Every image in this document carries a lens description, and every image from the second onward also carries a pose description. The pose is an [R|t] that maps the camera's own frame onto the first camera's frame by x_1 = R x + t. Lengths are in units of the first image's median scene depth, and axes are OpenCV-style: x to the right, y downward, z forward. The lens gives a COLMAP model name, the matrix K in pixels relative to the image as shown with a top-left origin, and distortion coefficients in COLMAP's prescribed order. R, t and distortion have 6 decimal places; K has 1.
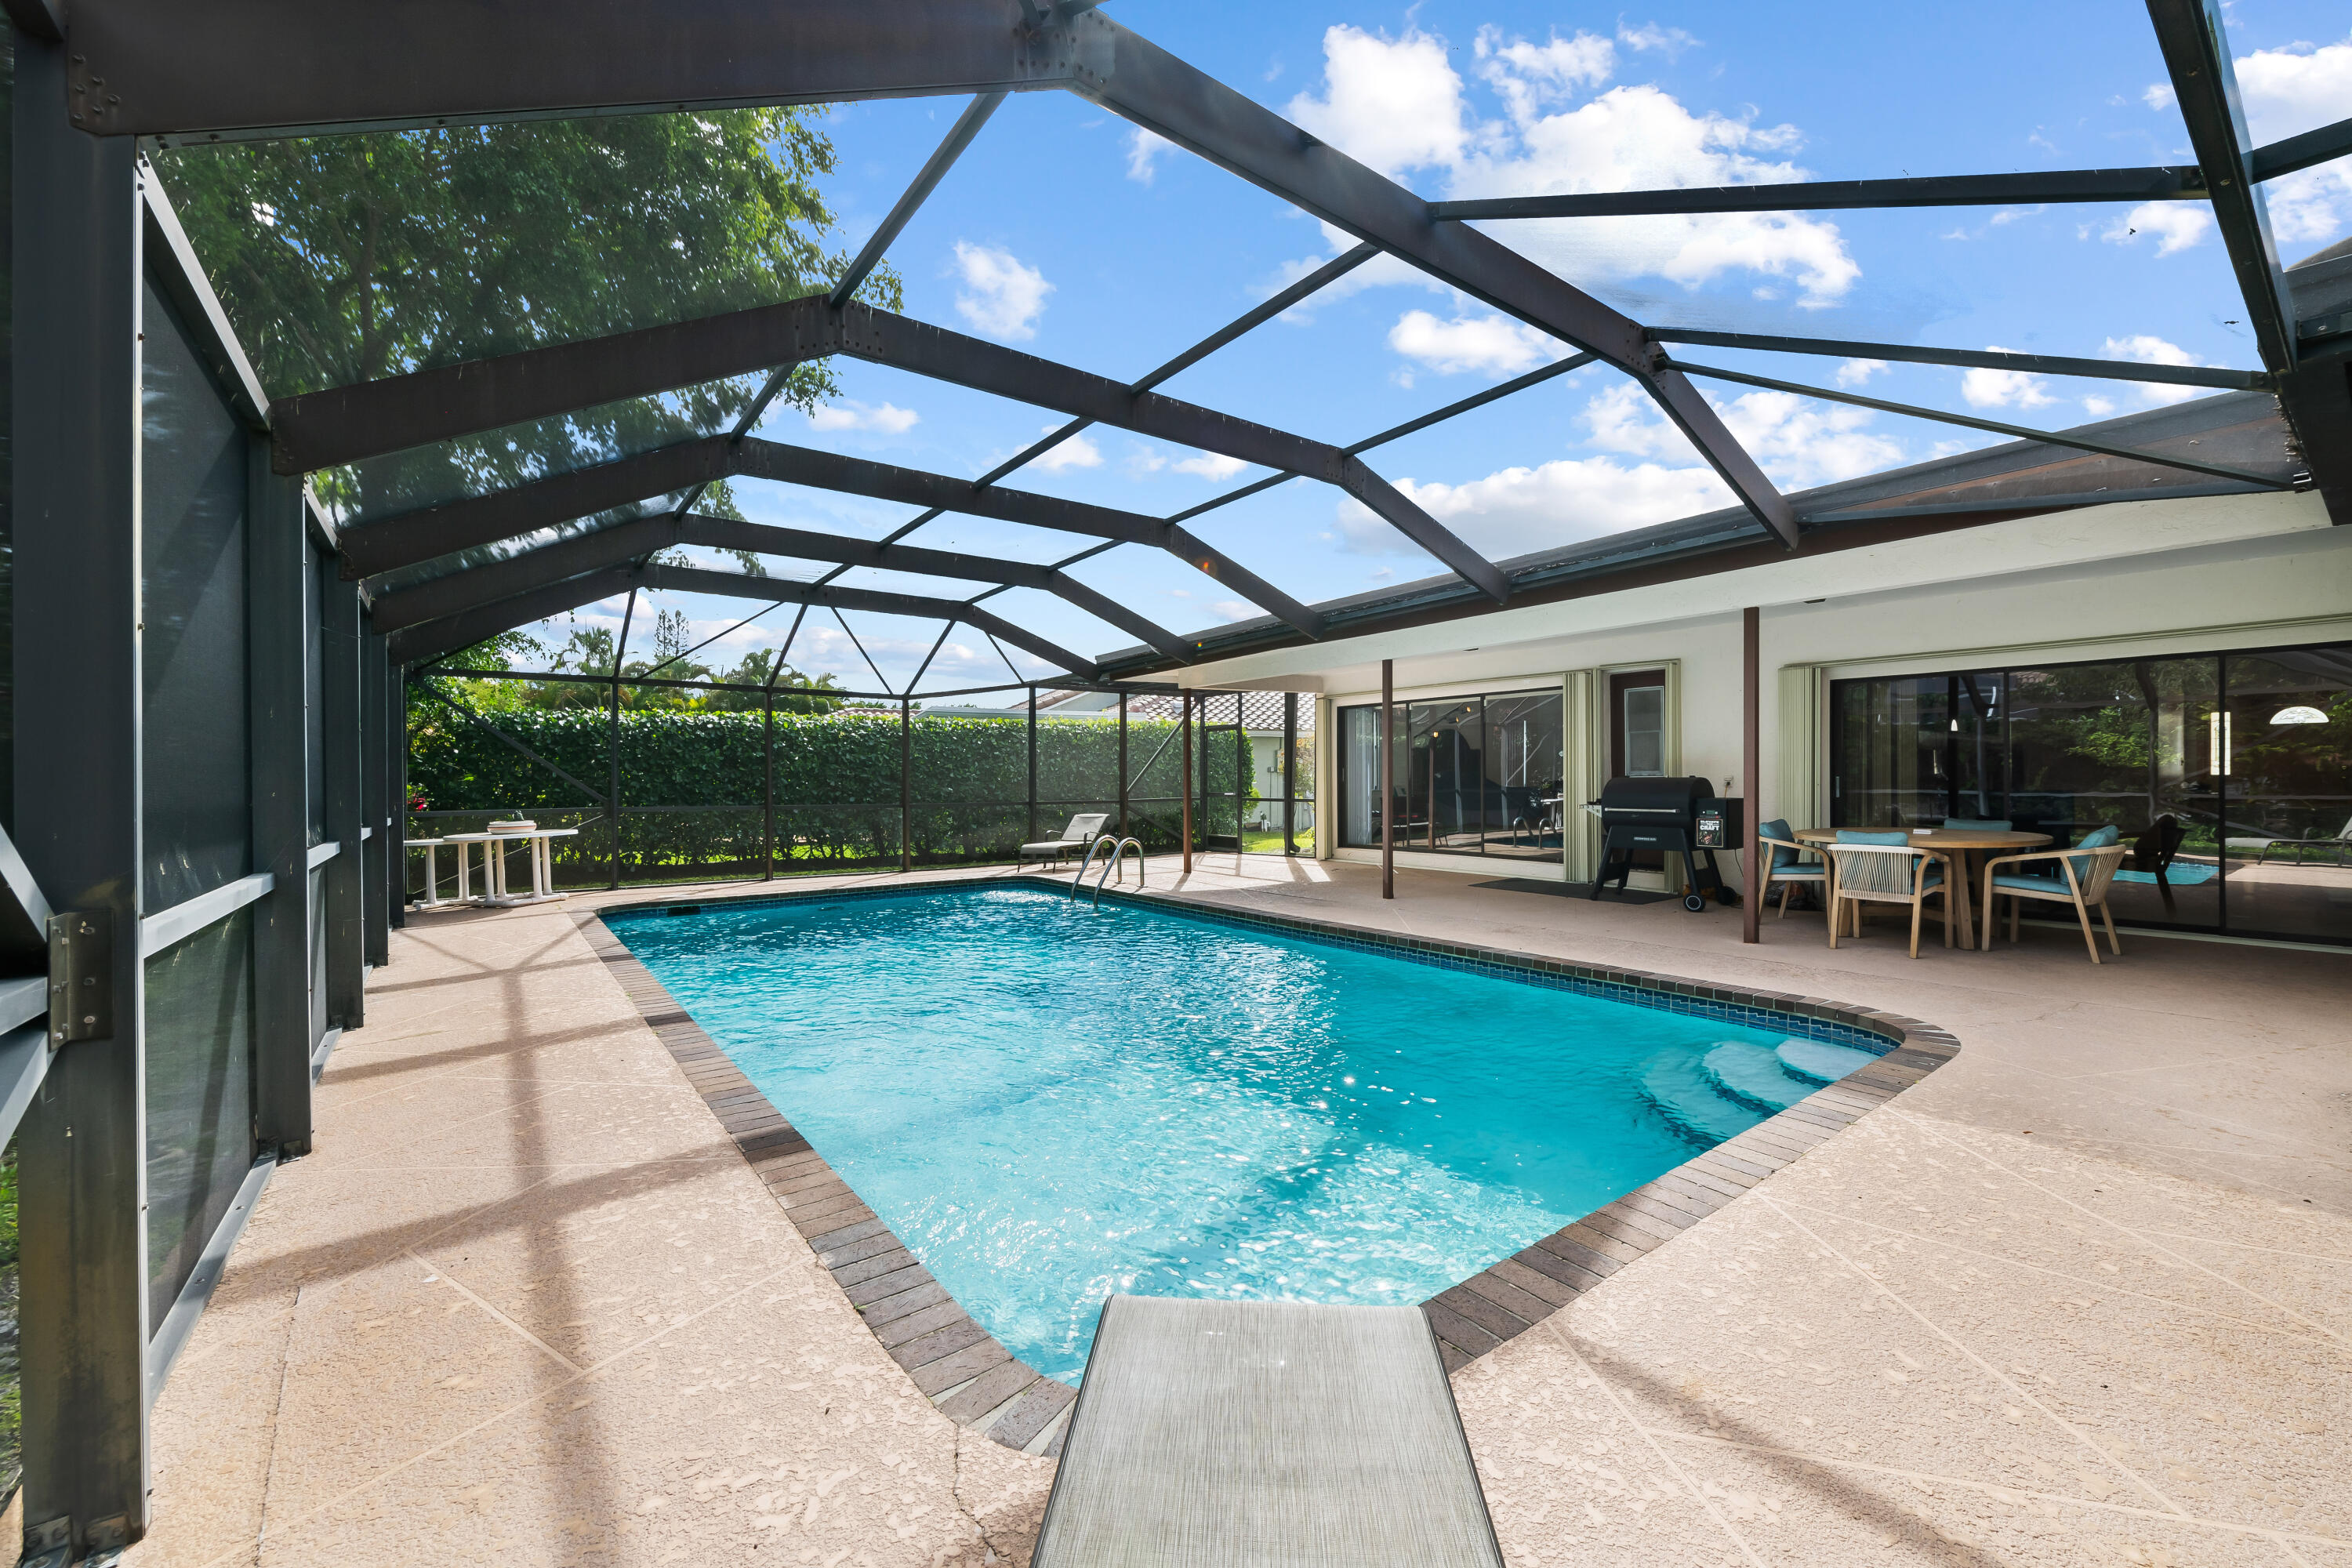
lens RADIAL K [[927.5, 0, 1174.3], [0, 927.5, 784.4], [0, 0, 1]] dist [-0.006823, -0.000097]
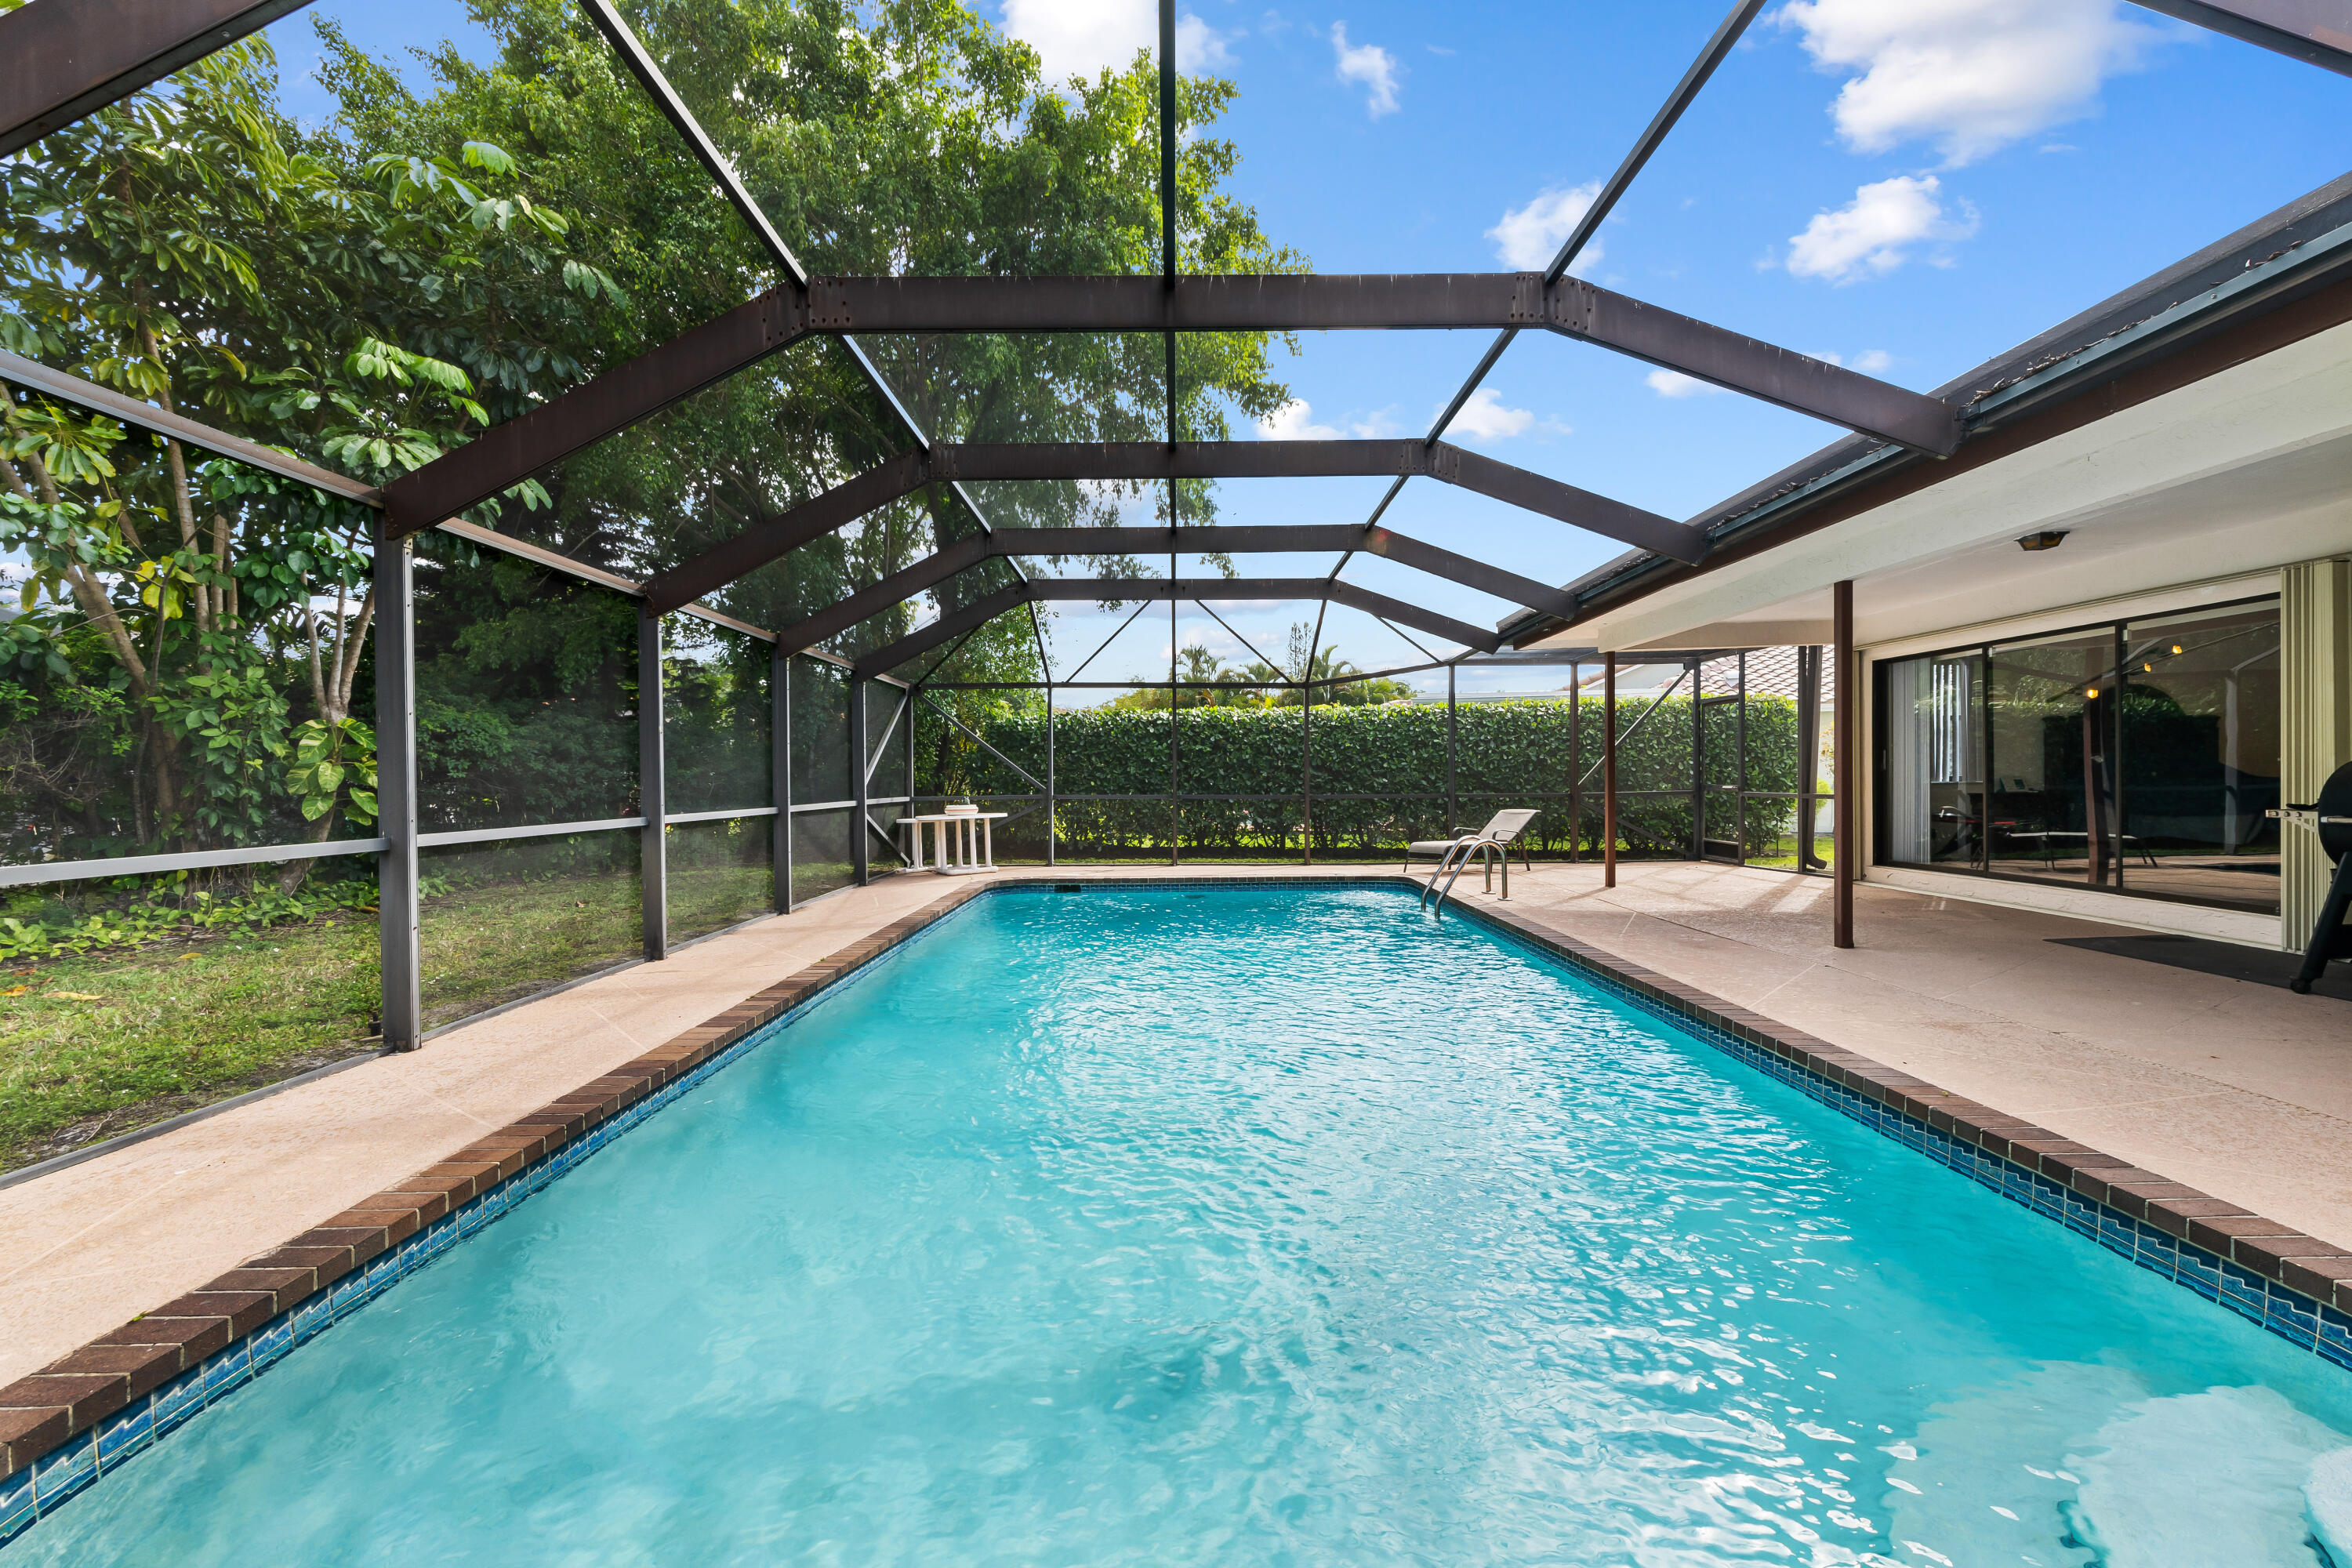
lens RADIAL K [[927.5, 0, 1172.4], [0, 927.5, 785.2], [0, 0, 1]] dist [-0.006823, -0.000097]
pose [[0.802570, 0.005204, -0.596535, 0.177817], [0.000643, 0.999954, 0.009588, 0.001386], [0.596558, -0.008079, 0.802529, 0.144377]]
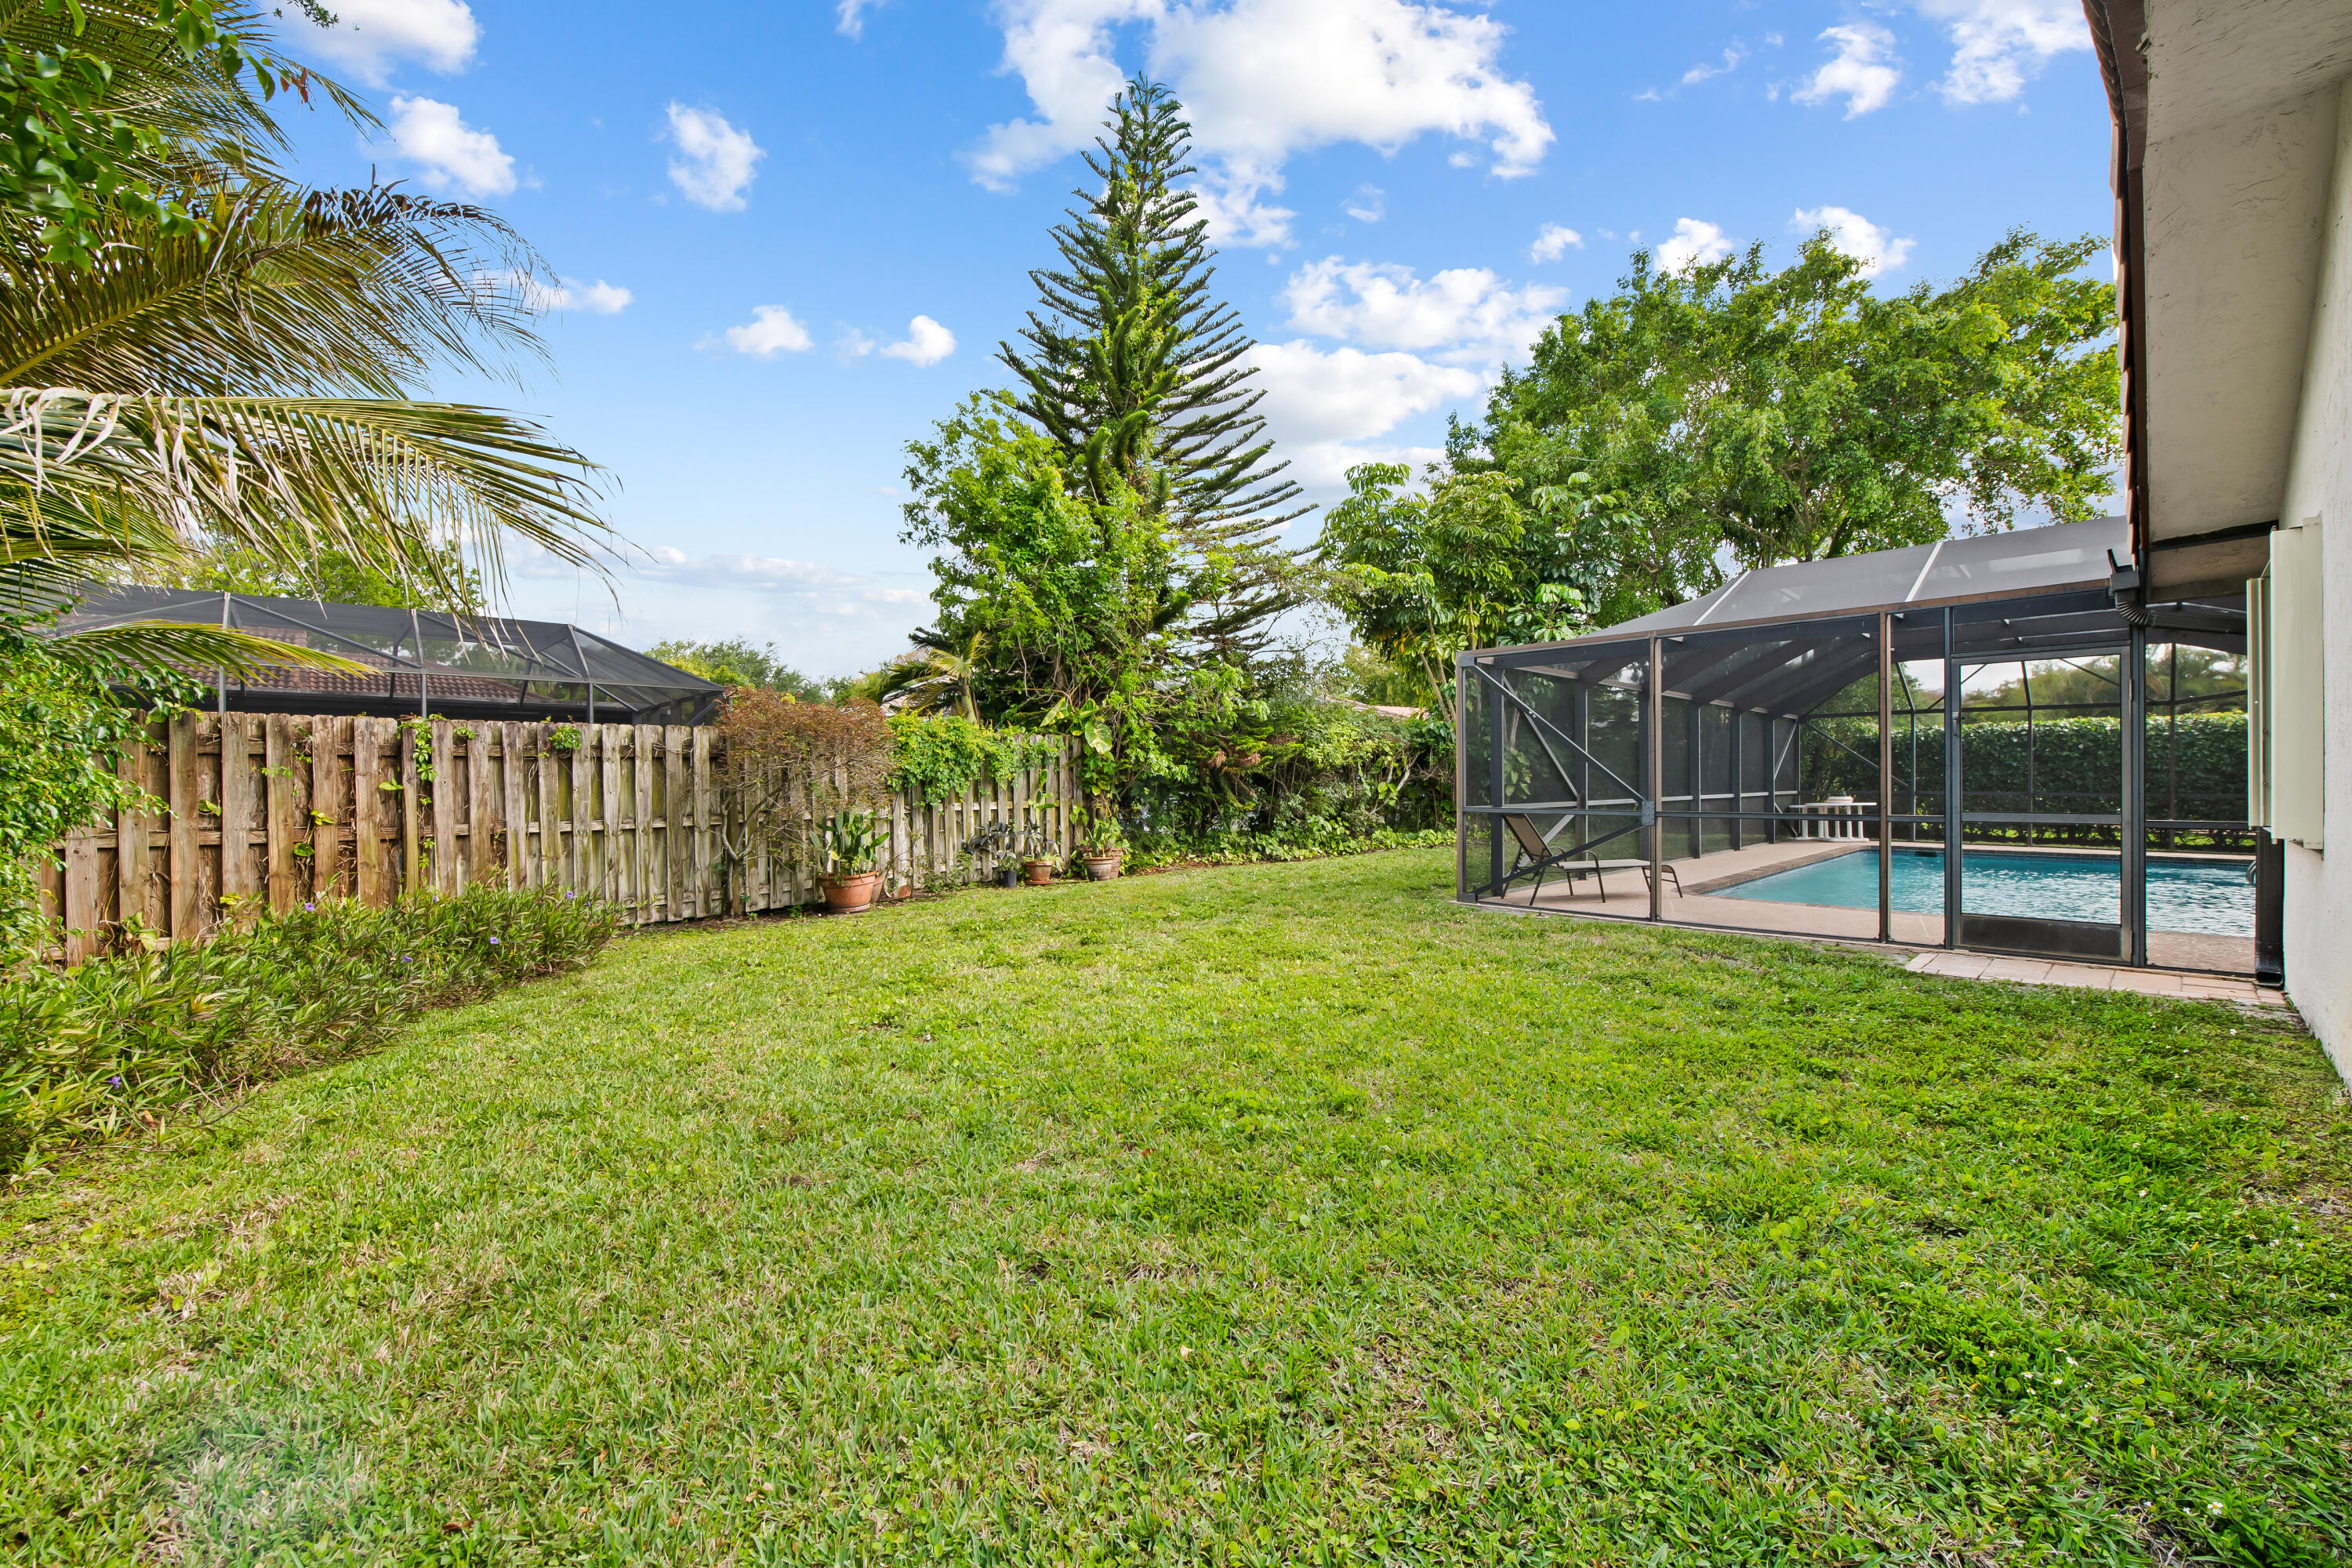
lens RADIAL K [[927.5, 0, 1176.4], [0, 927.5, 784.3], [0, 0, 1]] dist [-0.006823, -0.000097]
pose [[0.141862, 0.015193, -0.989770, 0.663810], [-0.000577, 0.999883, 0.015266, -0.008927], [0.989886, -0.001594, 0.141854, -0.395741]]
